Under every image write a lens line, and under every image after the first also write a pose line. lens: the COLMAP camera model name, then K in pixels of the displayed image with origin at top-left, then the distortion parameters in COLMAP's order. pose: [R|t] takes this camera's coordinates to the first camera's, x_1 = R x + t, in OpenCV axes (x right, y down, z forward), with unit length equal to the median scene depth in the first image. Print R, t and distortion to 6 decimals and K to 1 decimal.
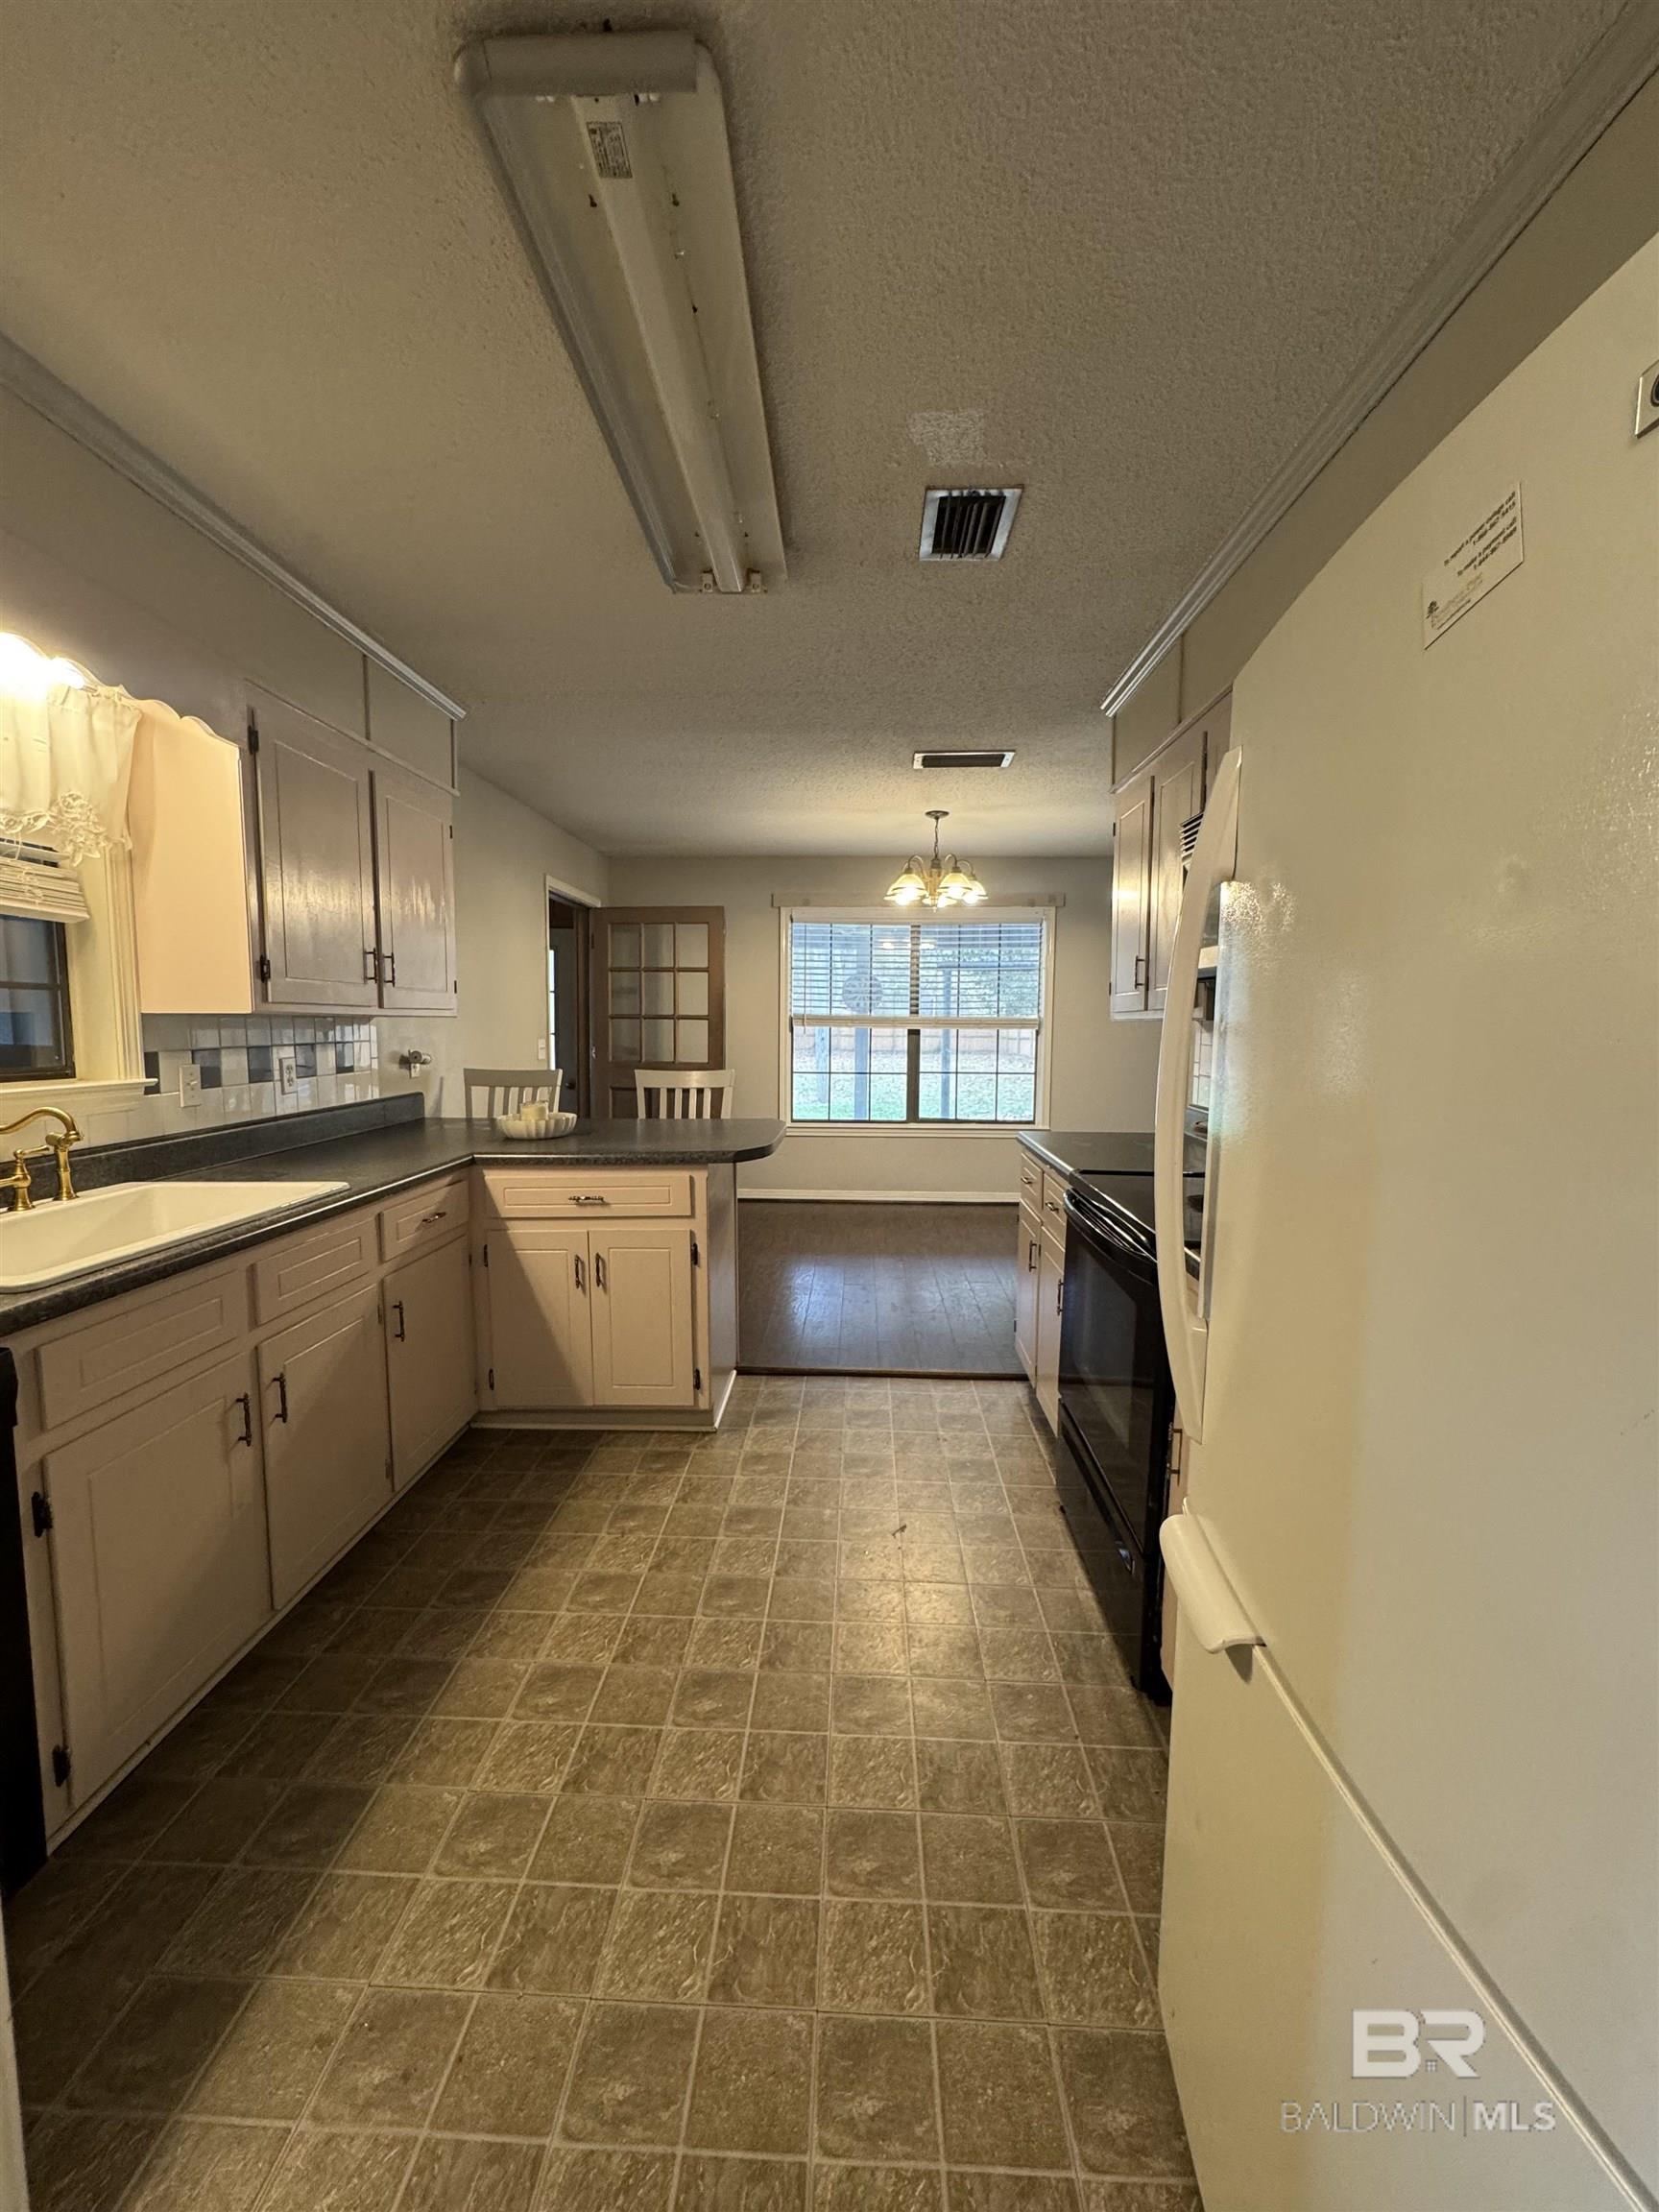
lens RADIAL K [[882.0, 0, 827.5], [0, 882.0, 1095.5], [0, 0, 1]] dist [-0.004789, 0.000980]
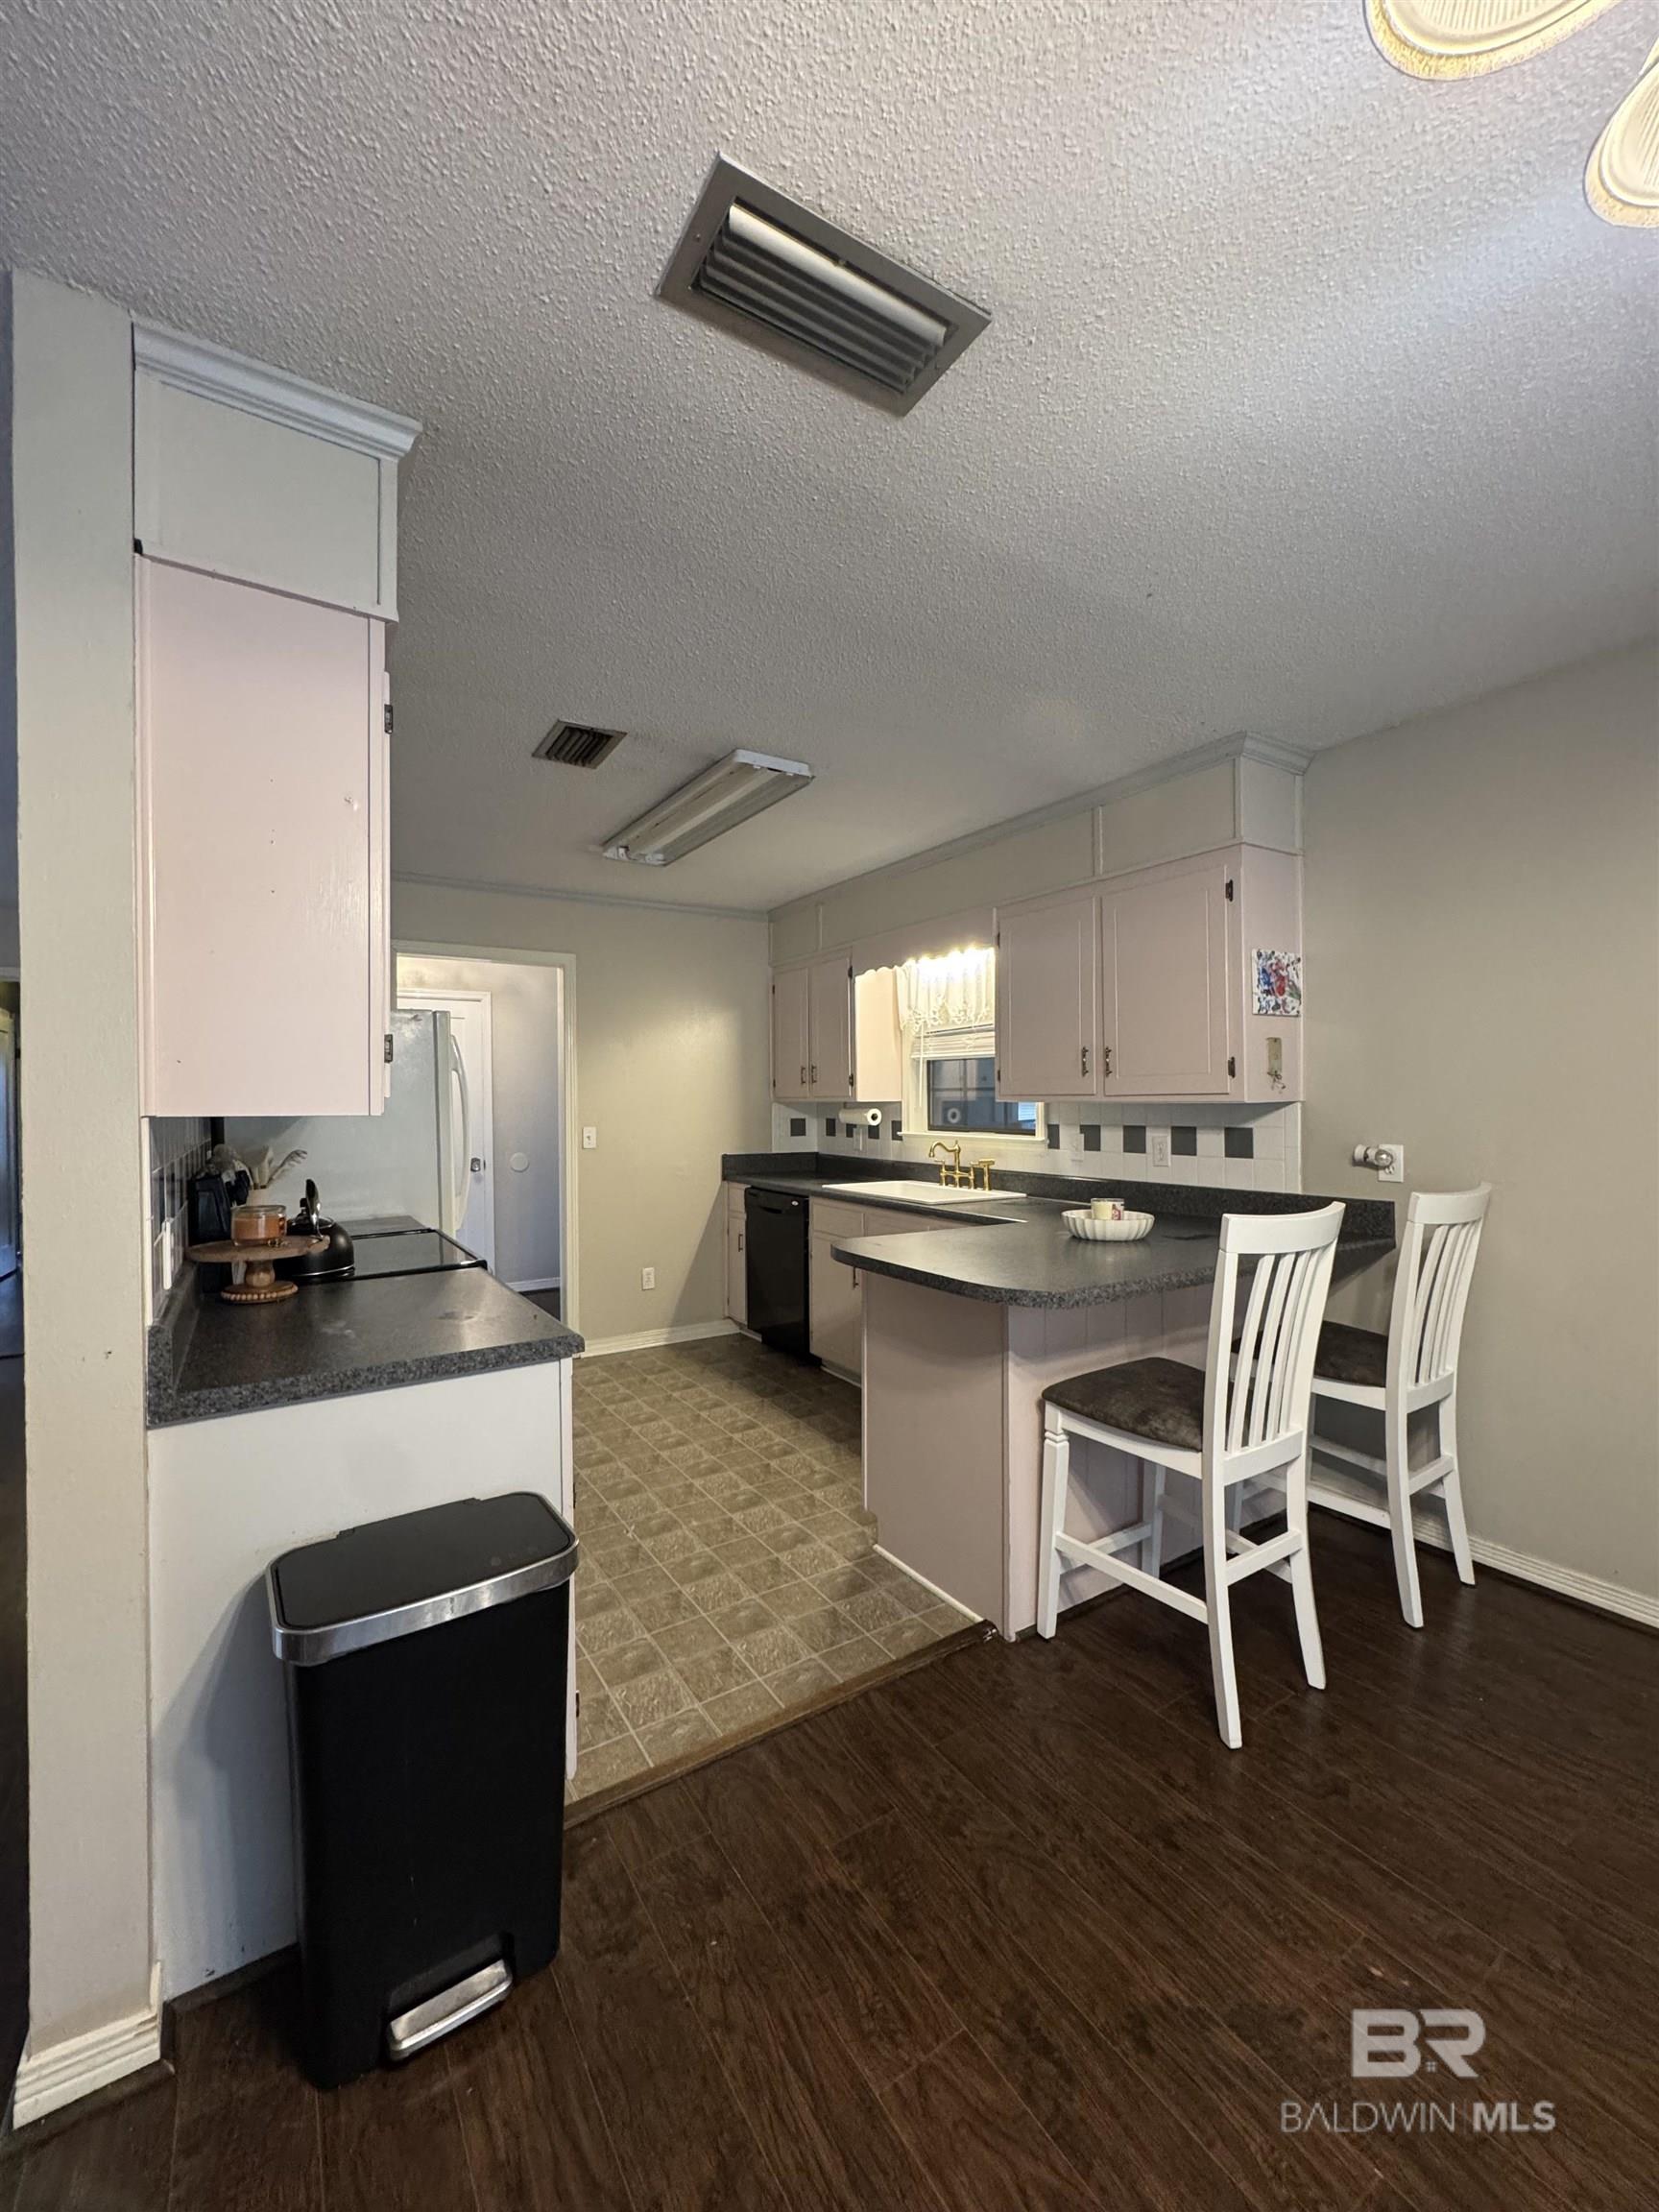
lens RADIAL K [[882.0, 0, 821.4], [0, 882.0, 1116.9], [0, 0, 1]] dist [-0.004789, 0.000980]
pose [[-0.817817, 0.042555, -0.573903, 0.559814], [-0.020943, 0.994401, 0.103578, -0.229116], [0.575097, 0.096727, -0.812347, 2.121240]]
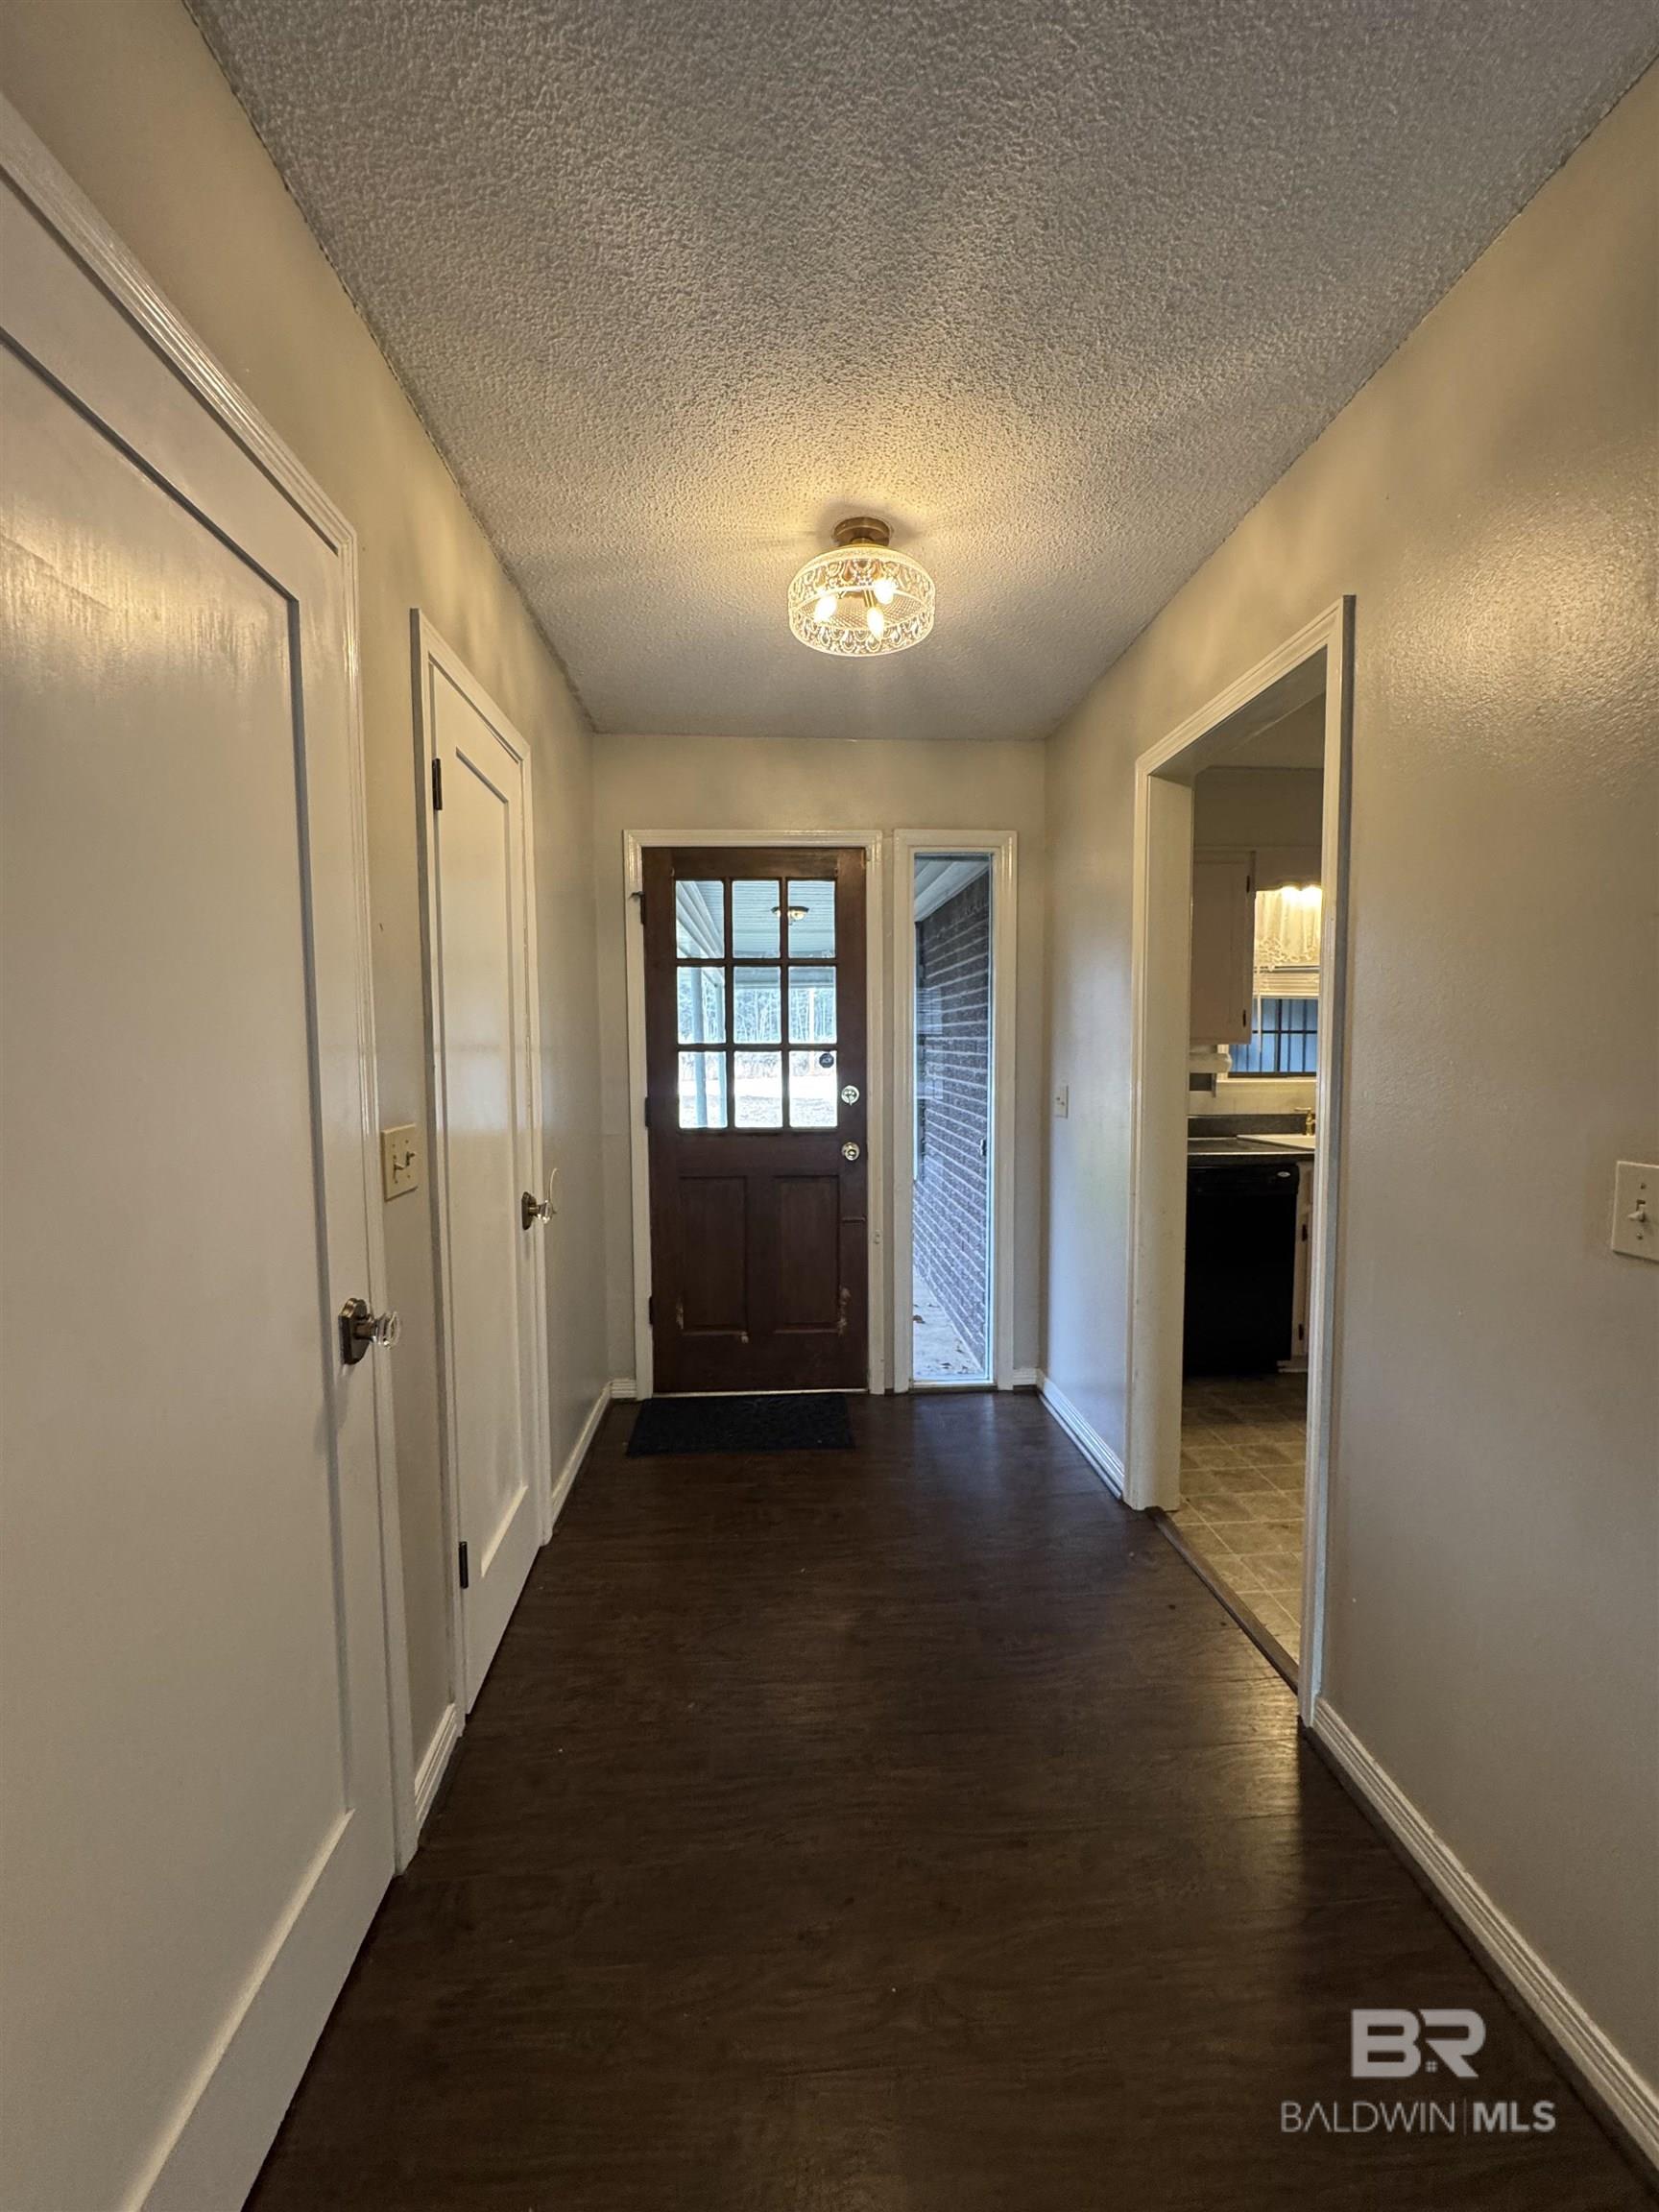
lens RADIAL K [[882.0, 0, 815.4], [0, 882.0, 1121.2], [0, 0, 1]] dist [-0.004789, 0.000980]
pose [[0.095590, 0.078740, -0.992302, 0.910160], [-0.070417, 0.994904, 0.072163, 0.026076], [0.992927, 0.062977, 0.100647, -0.438776]]
